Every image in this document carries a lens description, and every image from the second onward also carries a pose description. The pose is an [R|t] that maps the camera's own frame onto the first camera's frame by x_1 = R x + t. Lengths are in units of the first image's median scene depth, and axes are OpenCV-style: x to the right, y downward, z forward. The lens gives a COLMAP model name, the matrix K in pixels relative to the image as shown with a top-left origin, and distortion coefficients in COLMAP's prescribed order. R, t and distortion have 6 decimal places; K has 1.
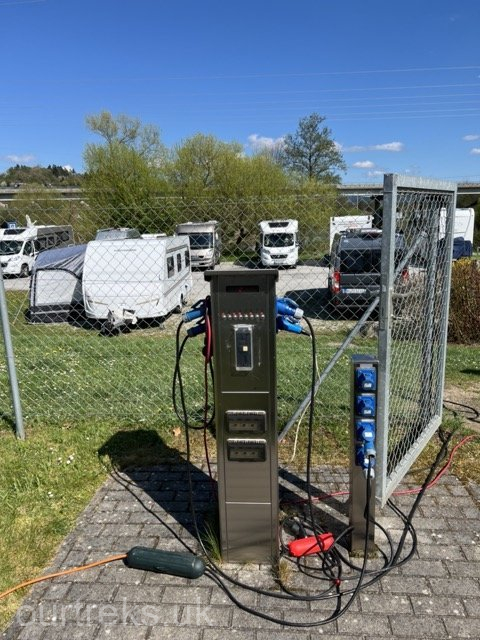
lens RADIAL K [[496.6, 0, 238.7], [0, 496.6, 340.2], [0, 0, 1]] dist [0.128397, -0.226213]
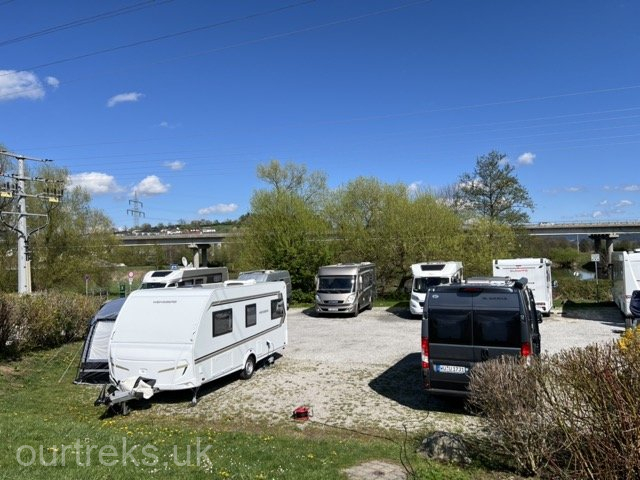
lens RADIAL K [[496.6, 0, 321.7], [0, 496.6, 255.1], [0, 0, 1]] dist [0.128397, -0.226213]
pose [[0.966540, -0.000257, -0.256516, 0.117021], [-0.061460, 0.970641, -0.232549, -0.039239], [0.249045, 0.240533, 0.938147, 0.136930]]
